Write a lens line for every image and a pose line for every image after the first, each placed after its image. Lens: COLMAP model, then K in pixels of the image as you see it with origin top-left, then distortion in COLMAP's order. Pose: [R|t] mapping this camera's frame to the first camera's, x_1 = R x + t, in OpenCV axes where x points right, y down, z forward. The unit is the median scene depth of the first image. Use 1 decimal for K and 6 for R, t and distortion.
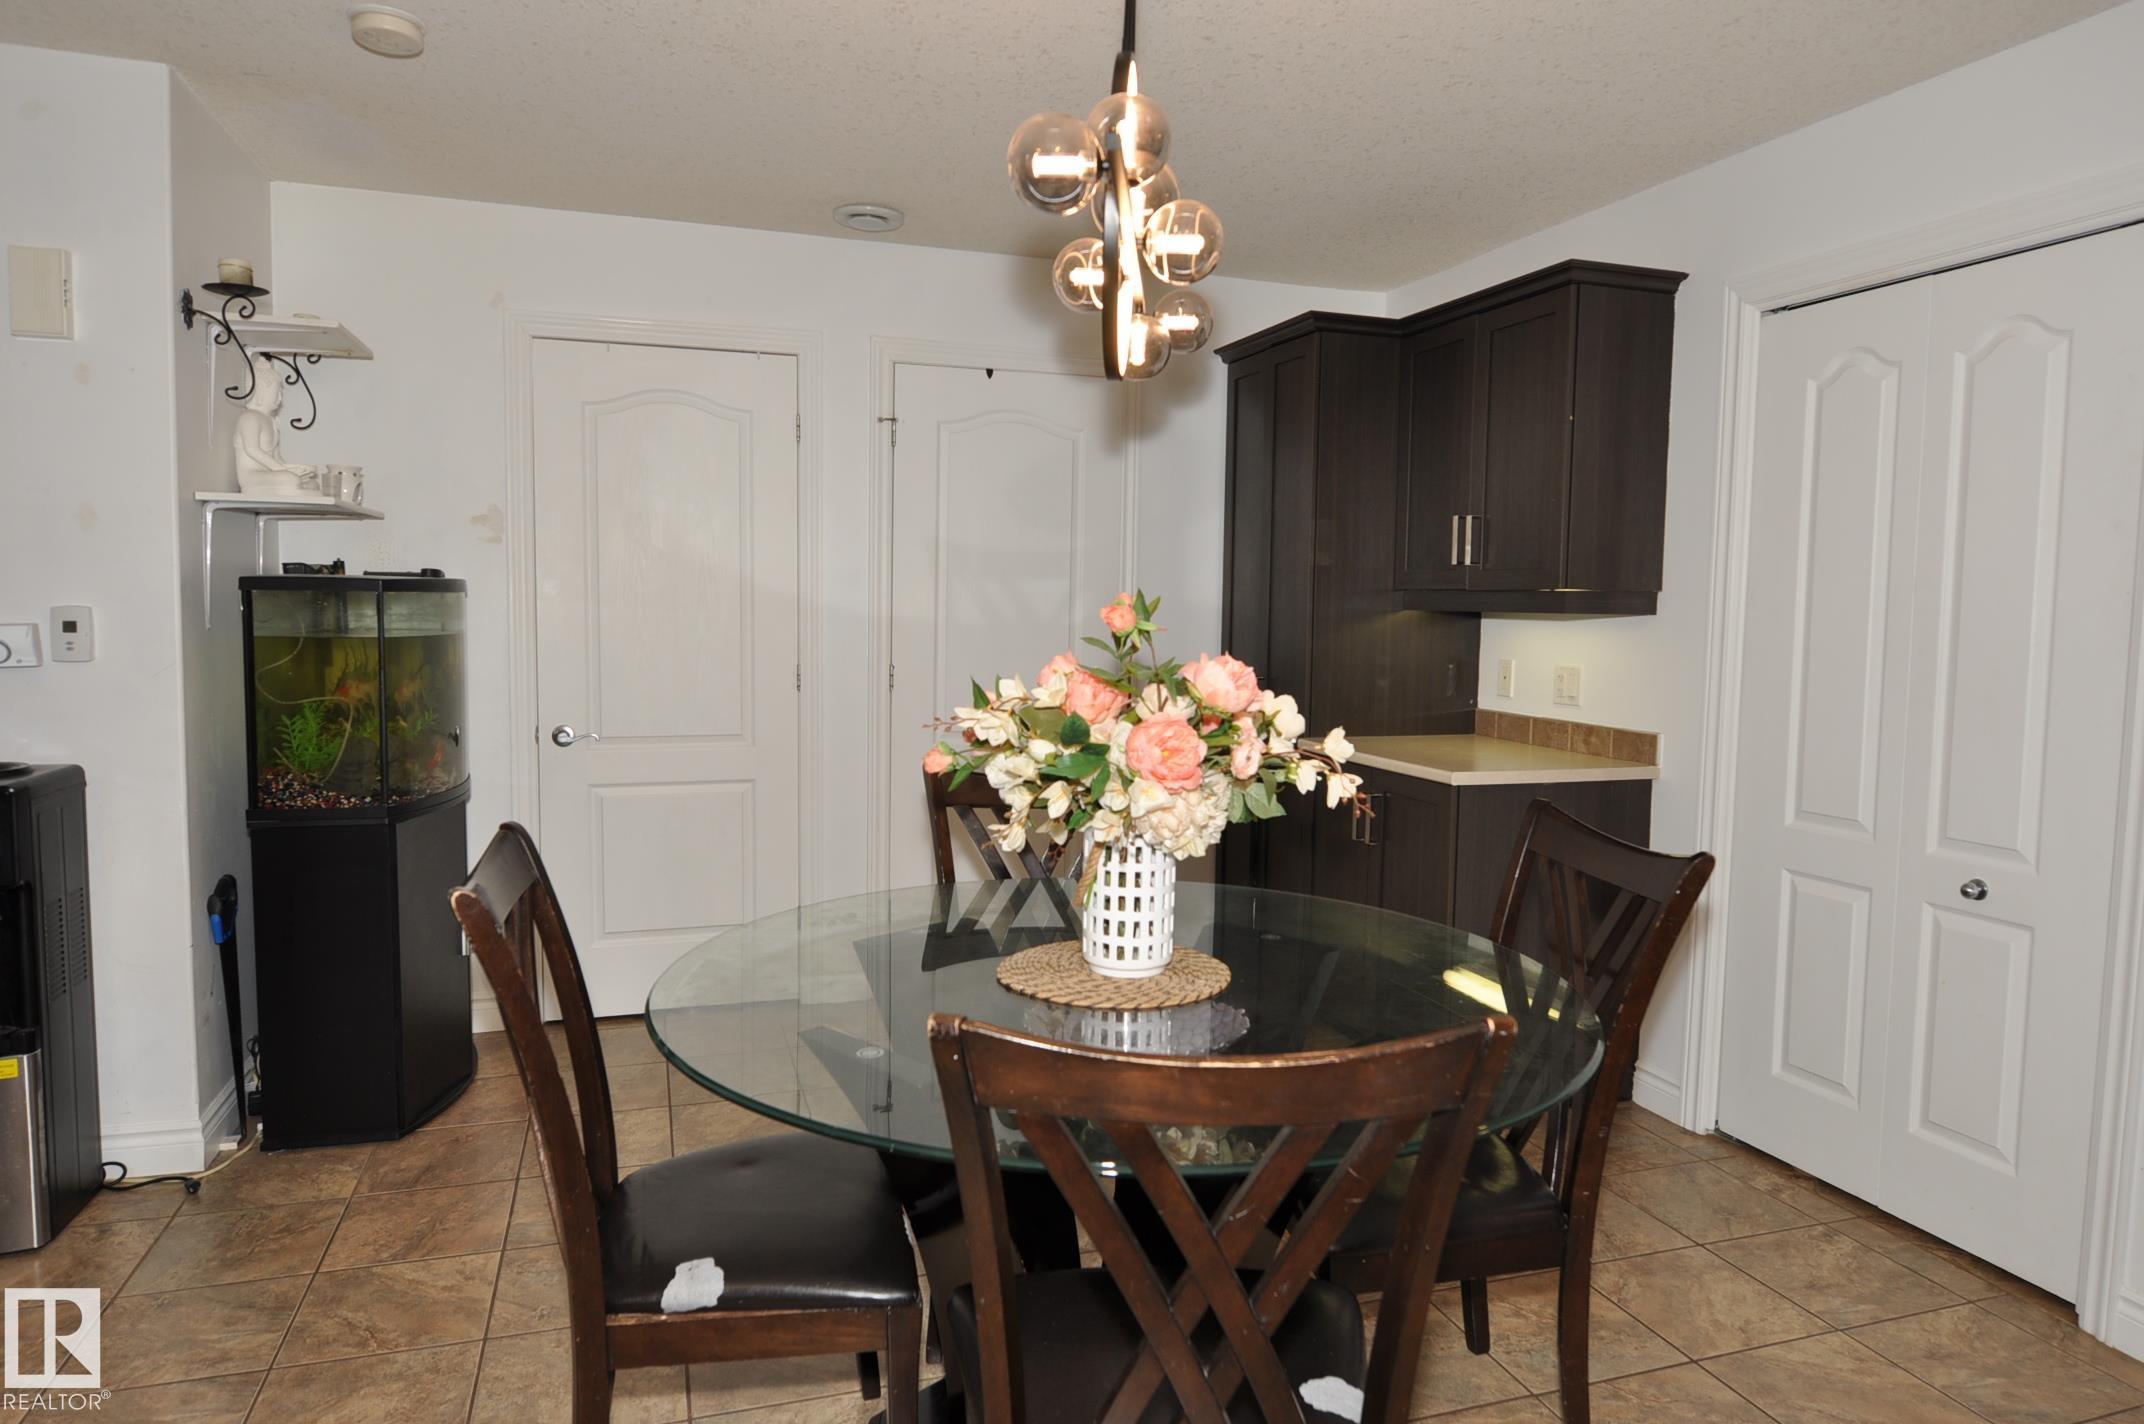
lens RADIAL K [[1304.1, 0, 1086.3], [0, 1304.1, 699.0], [0, 0, 1]] dist [-0.009817, -0.002005]
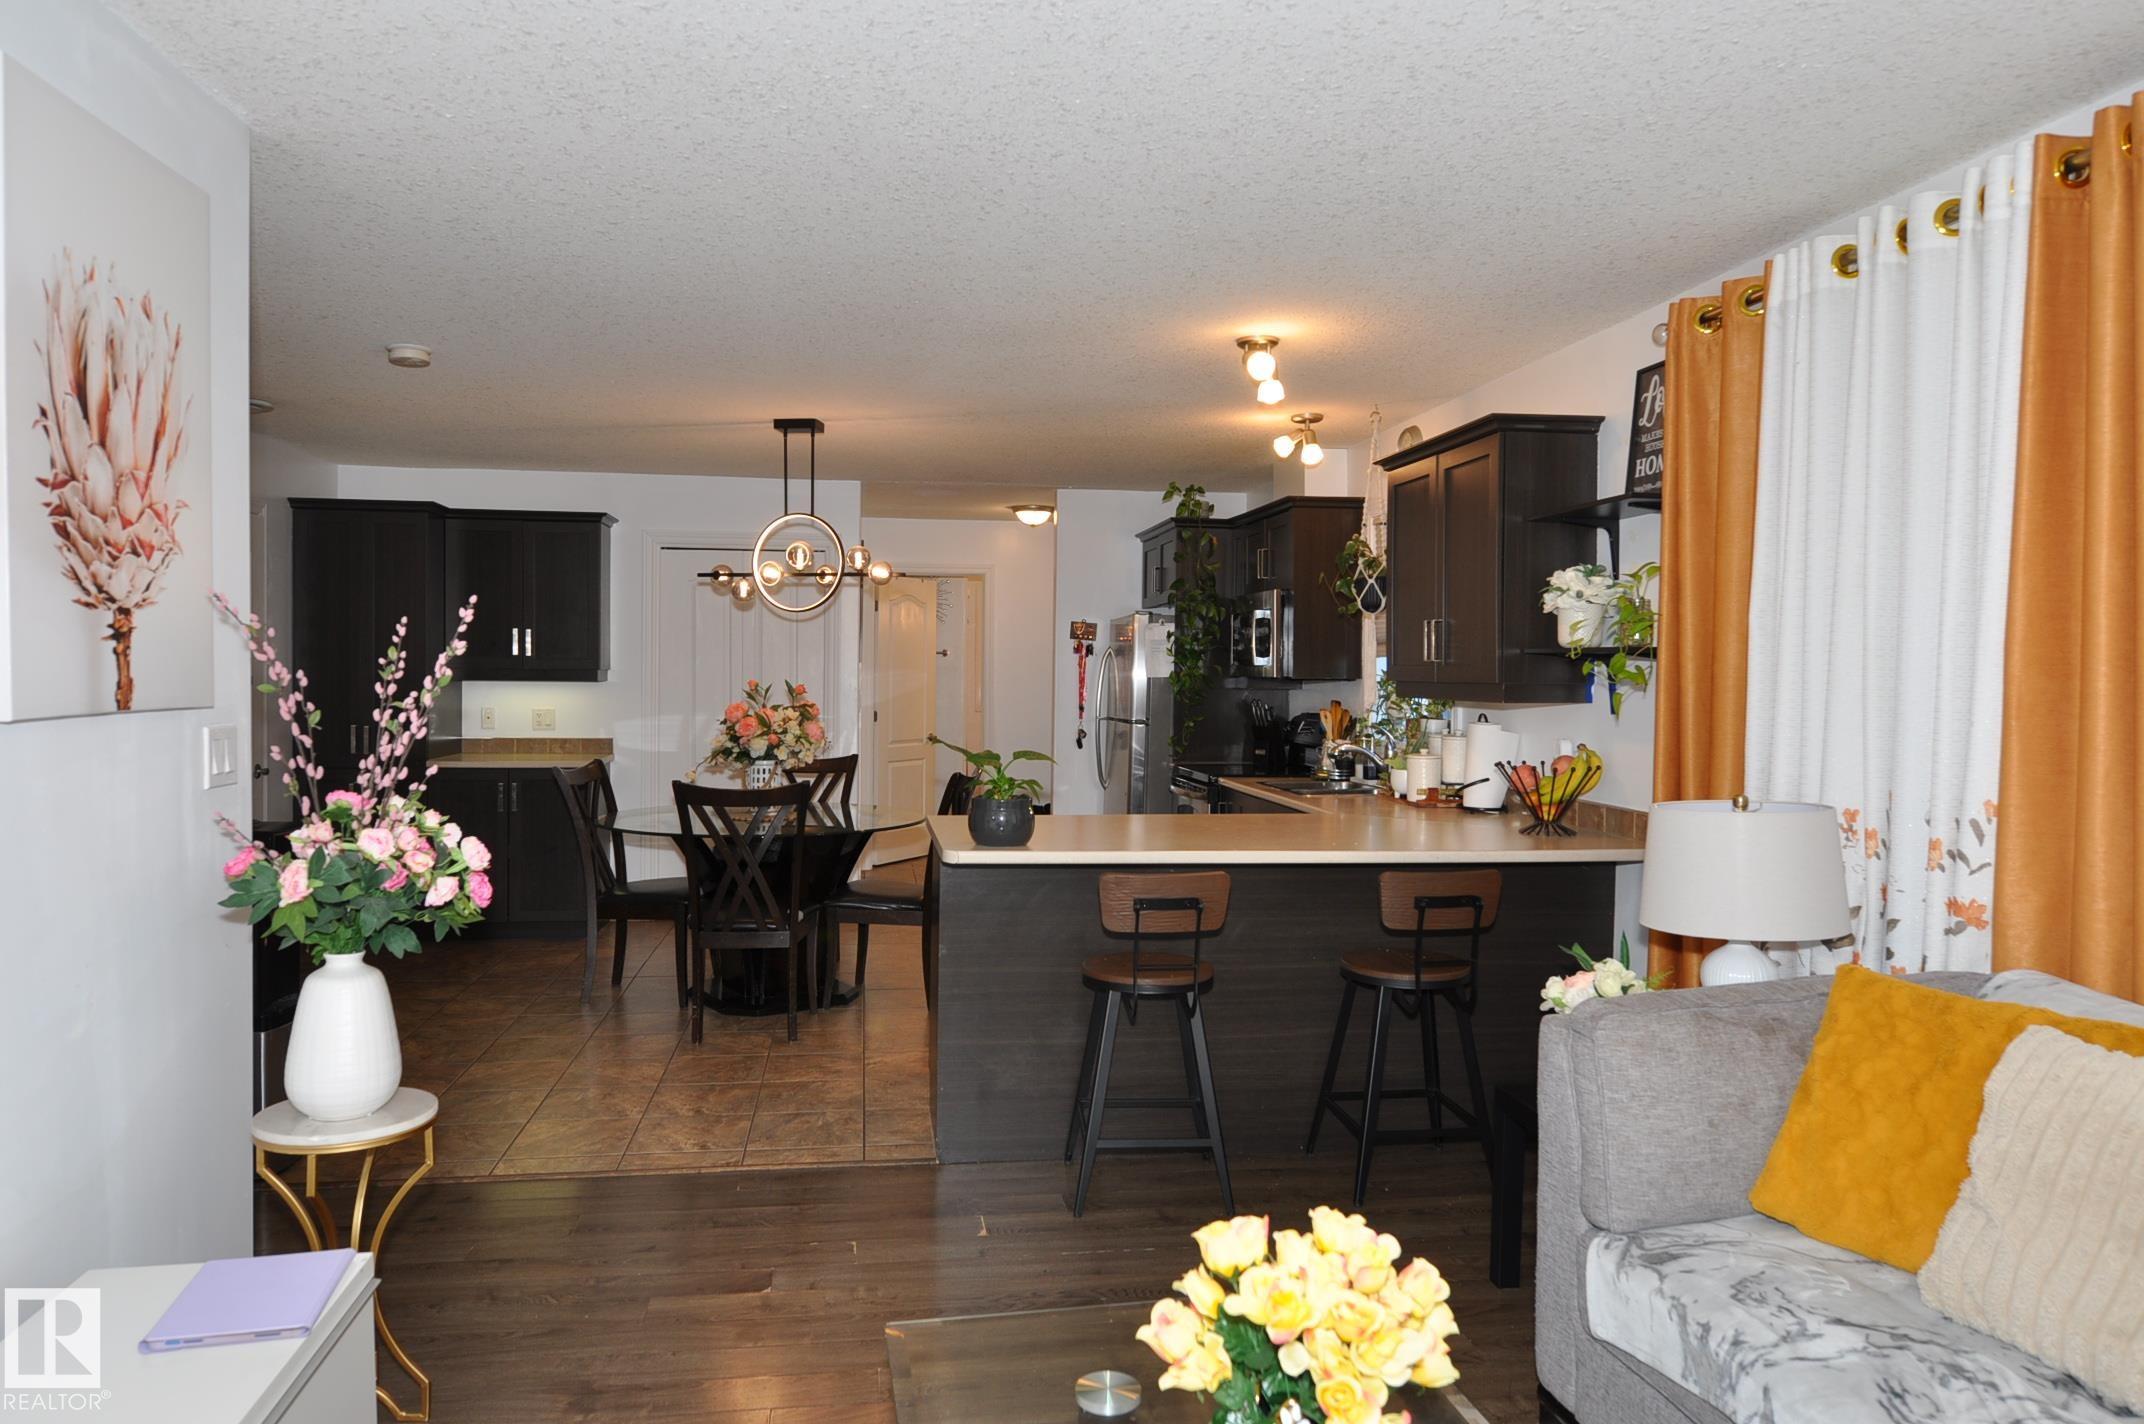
lens RADIAL K [[1439.1, 0, 1070.3], [0, 1439.1, 705.5], [0, 0, 1]] dist [-0.006287, -0.003368]
pose [[0.175999, -0.039838, 0.983584, -1.628042], [0.066566, 0.997375, 0.028486, -0.040885], [-0.982137, 0.060460, 0.178189, -0.117342]]
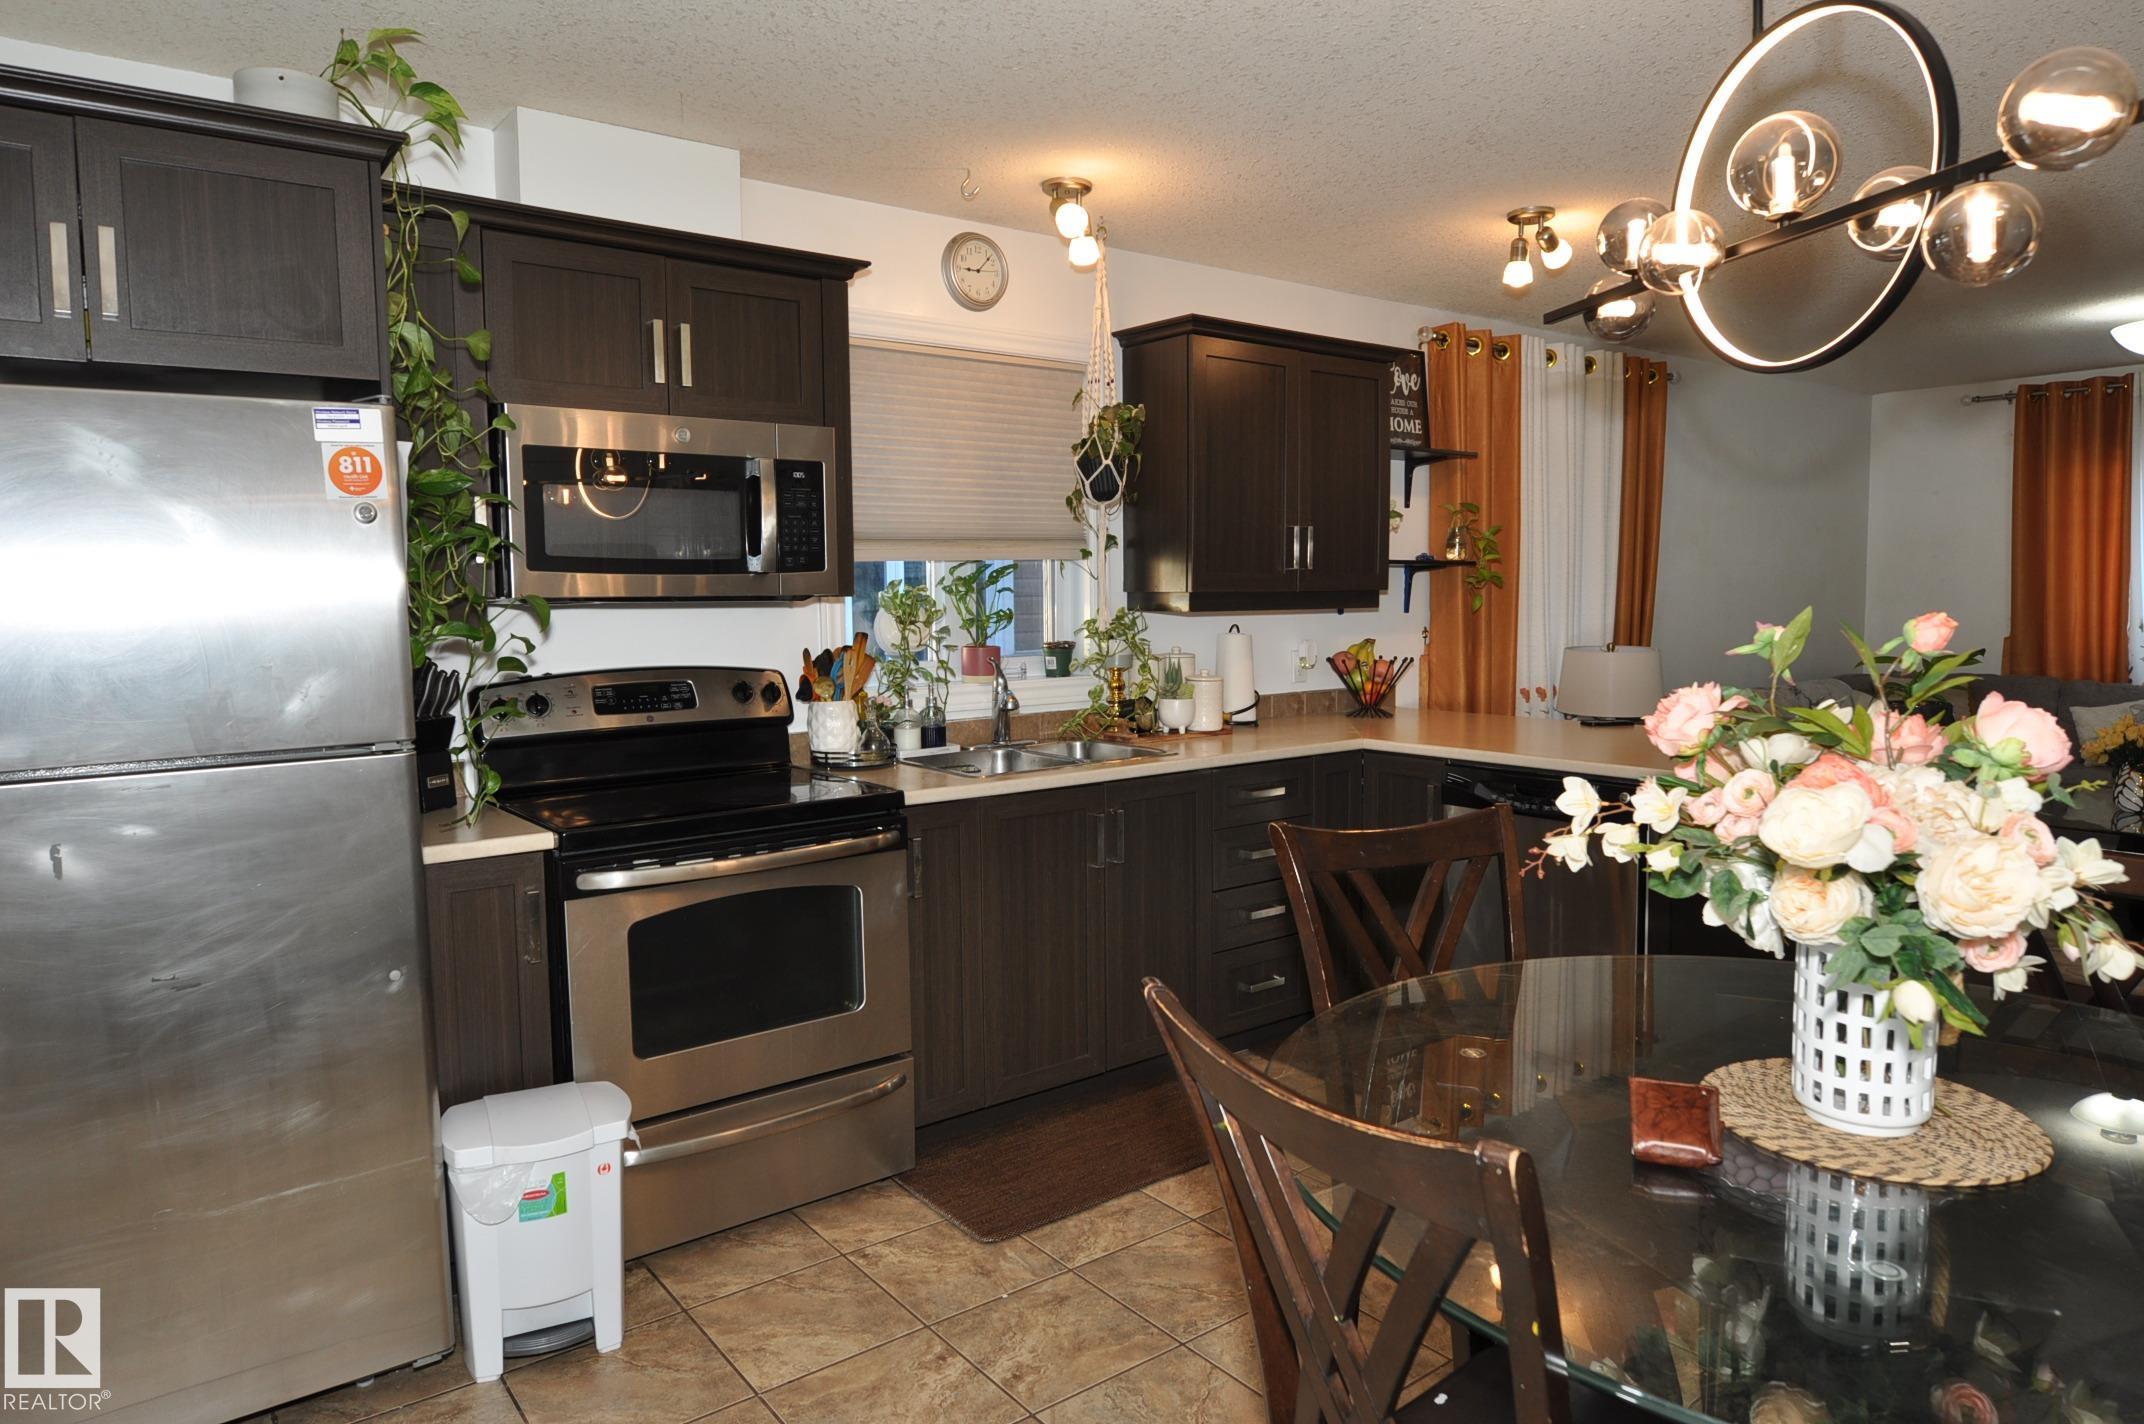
lens RADIAL K [[1304.1, 0, 1086.3], [0, 1304.1, 699.0], [0, 0, 1]] dist [-0.009817, -0.002005]
pose [[-0.941773, 0.020063, -0.335650, 0.393556], [-0.030440, 0.989032, 0.144527, -0.070156], [0.334868, 0.146329, -0.930834, 0.854363]]
